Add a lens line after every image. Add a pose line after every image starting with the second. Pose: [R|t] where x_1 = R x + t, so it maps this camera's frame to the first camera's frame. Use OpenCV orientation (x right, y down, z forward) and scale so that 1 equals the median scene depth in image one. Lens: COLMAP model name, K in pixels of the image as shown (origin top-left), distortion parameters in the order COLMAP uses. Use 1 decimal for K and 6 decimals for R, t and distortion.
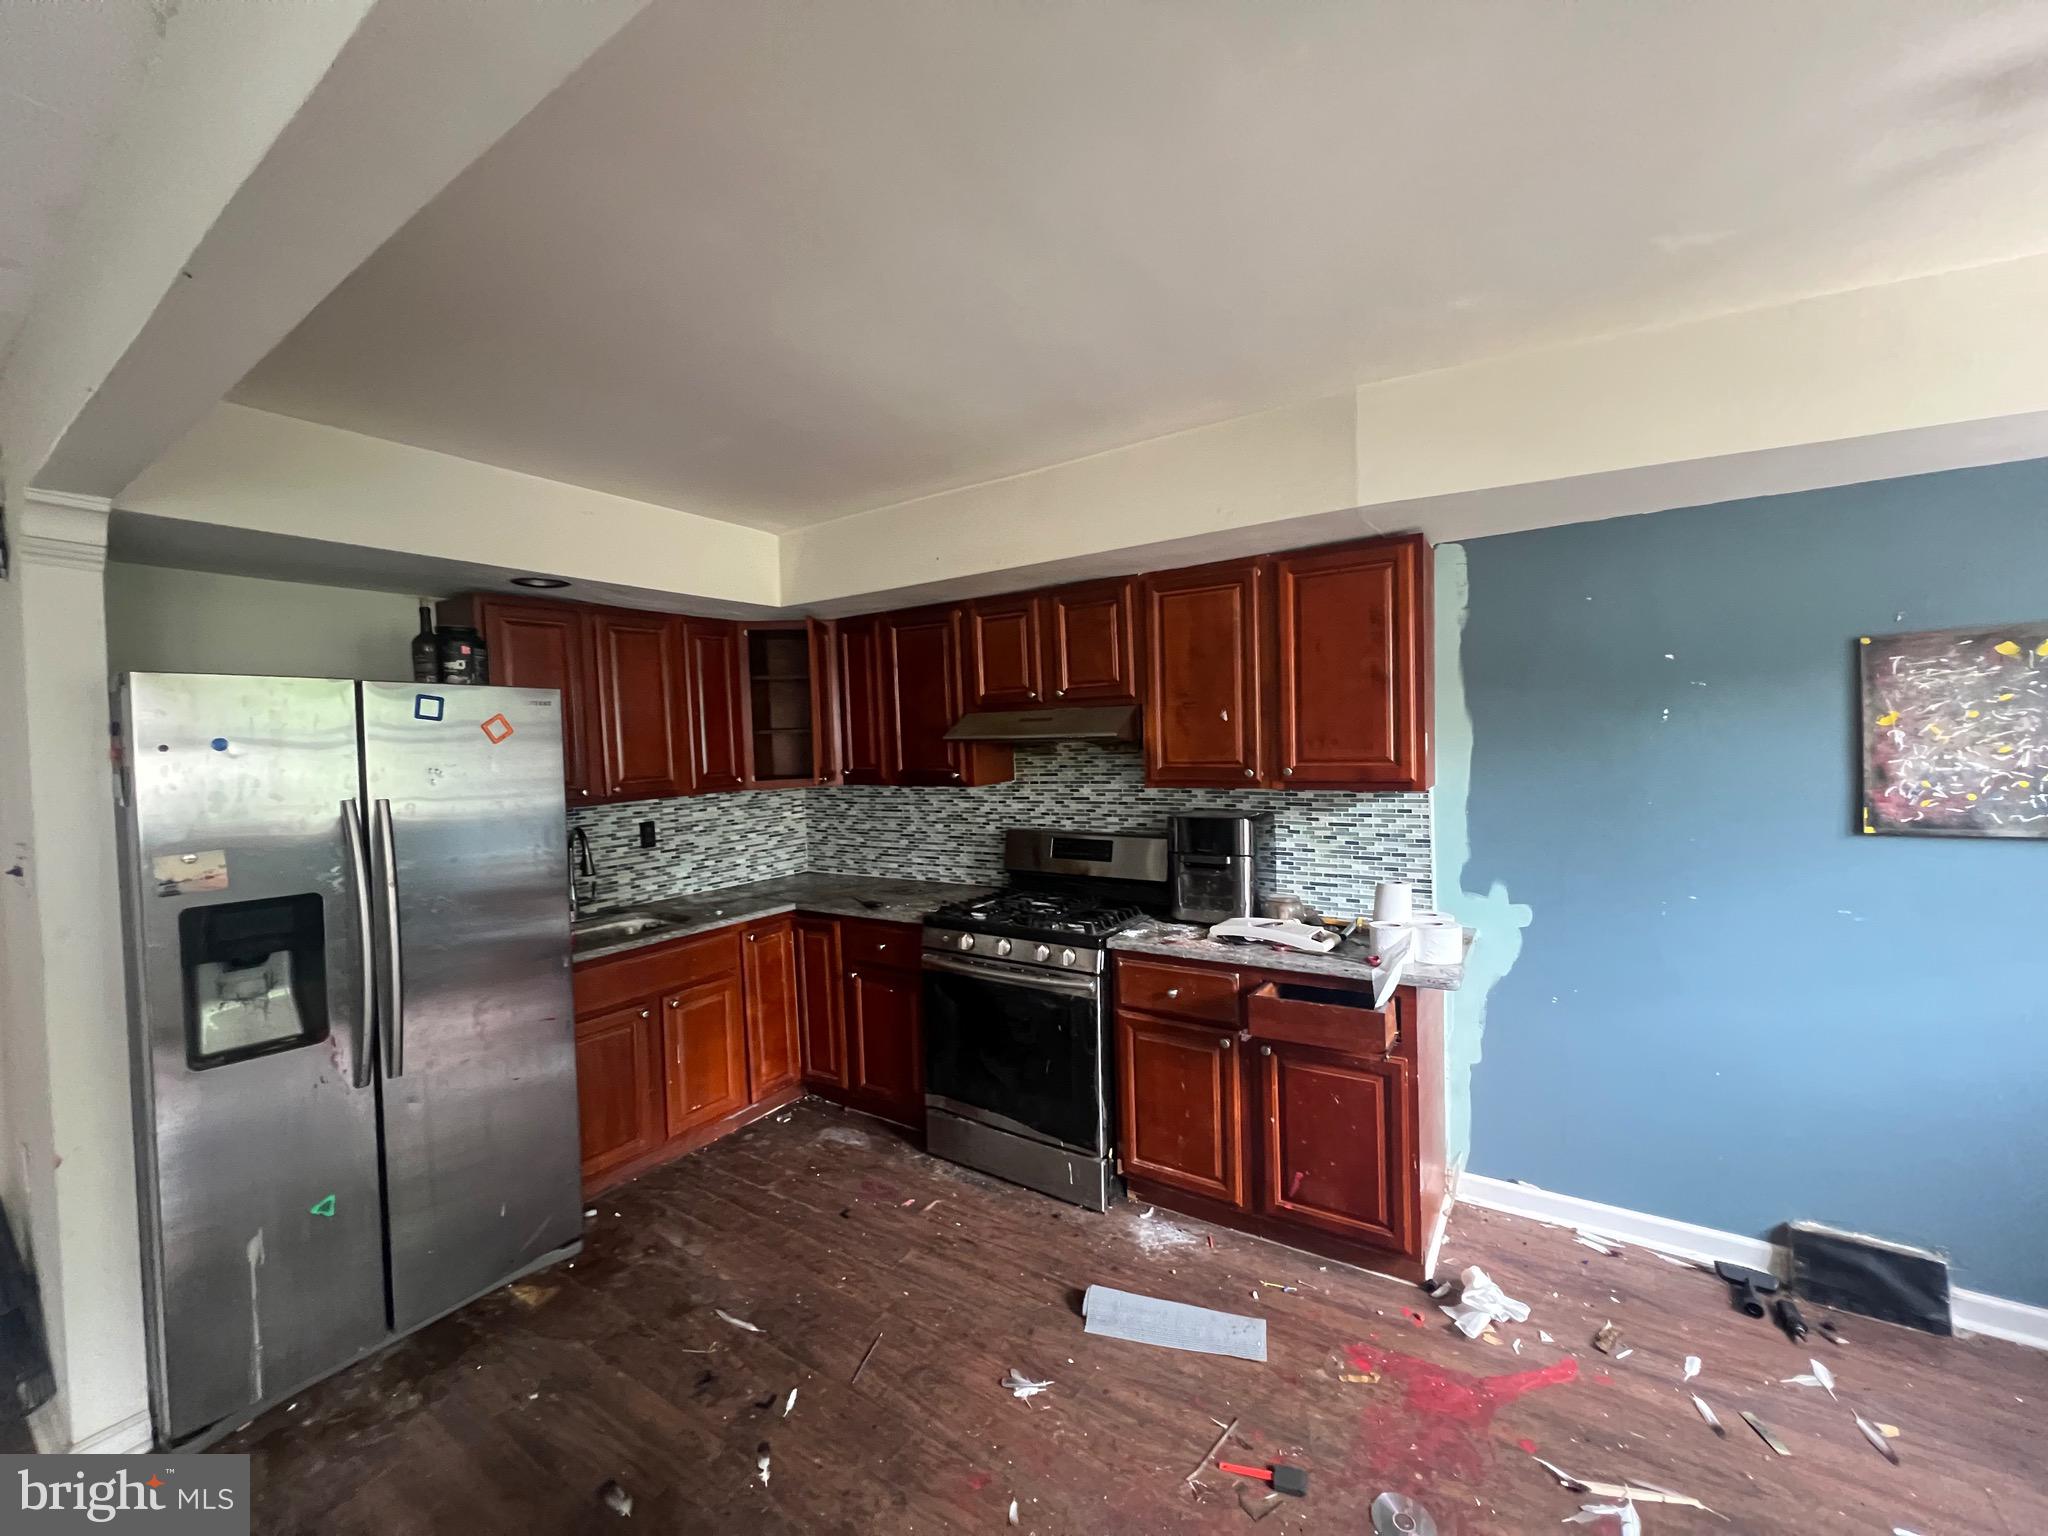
lens RADIAL K [[819.1, 0, 1024.0], [0, 819.1, 768.0], [0, 0, 1]] dist [-0.000443, 0.000140]
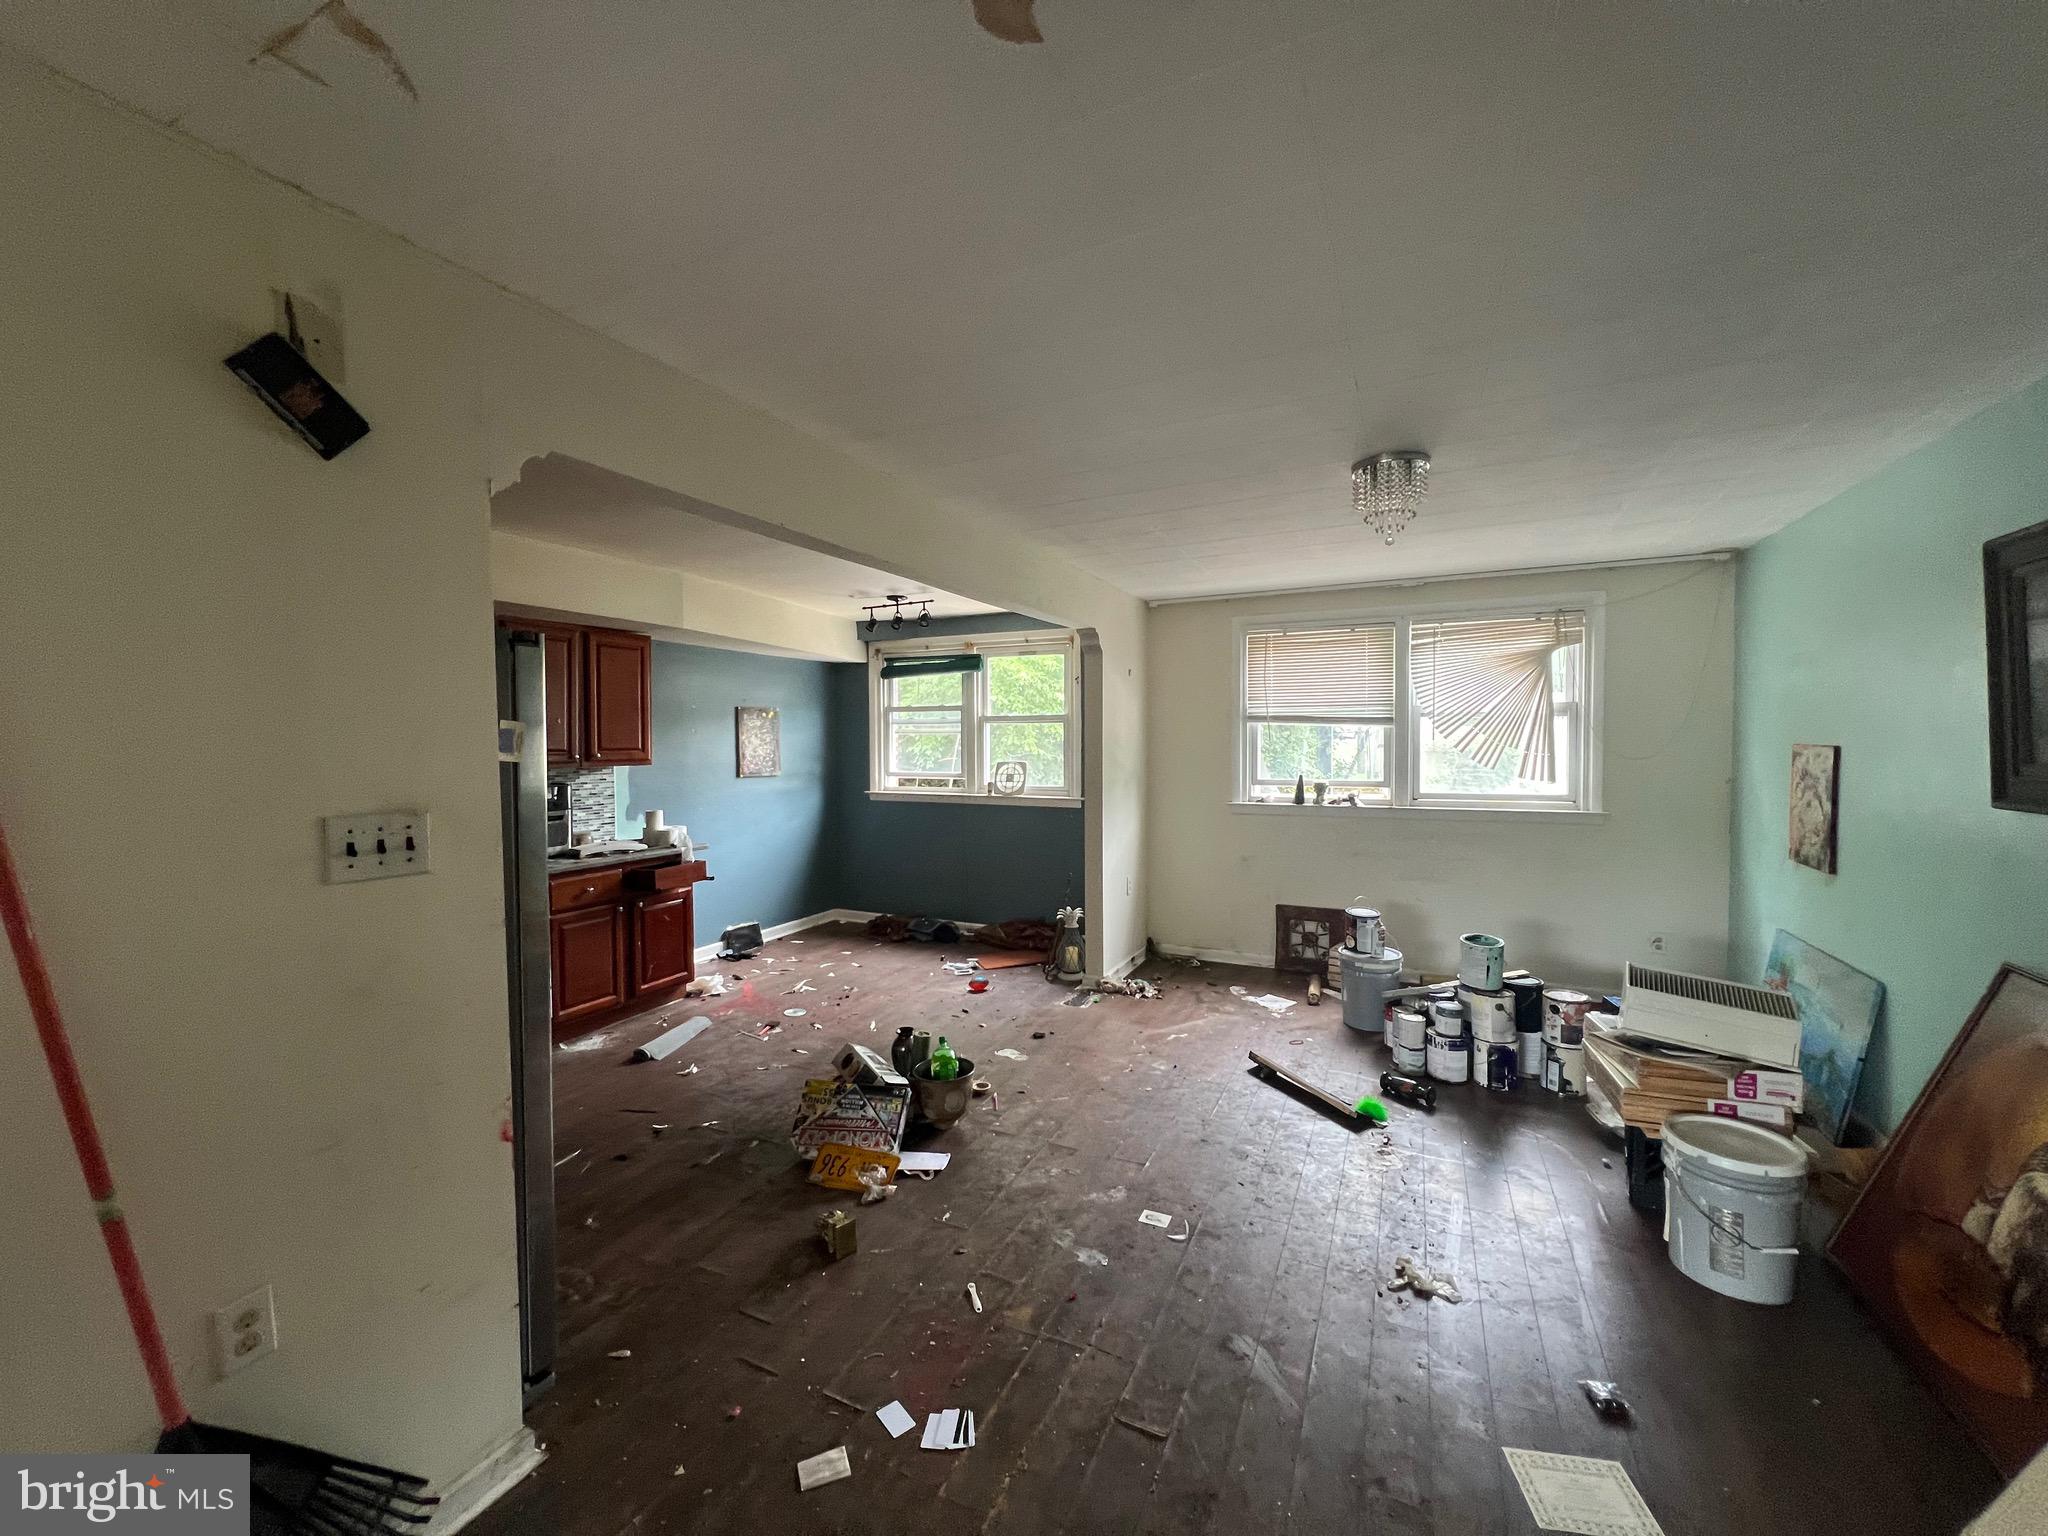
lens RADIAL K [[819.1, 0, 1024.0], [0, 819.1, 768.0], [0, 0, 1]] dist [-0.000443, 0.000140]
pose [[-0.139103, -0.003301, 0.990272, -1.877207], [0.033698, 0.999400, 0.008065, 0.057731], [-0.989704, 0.034492, -0.138908, 0.442217]]
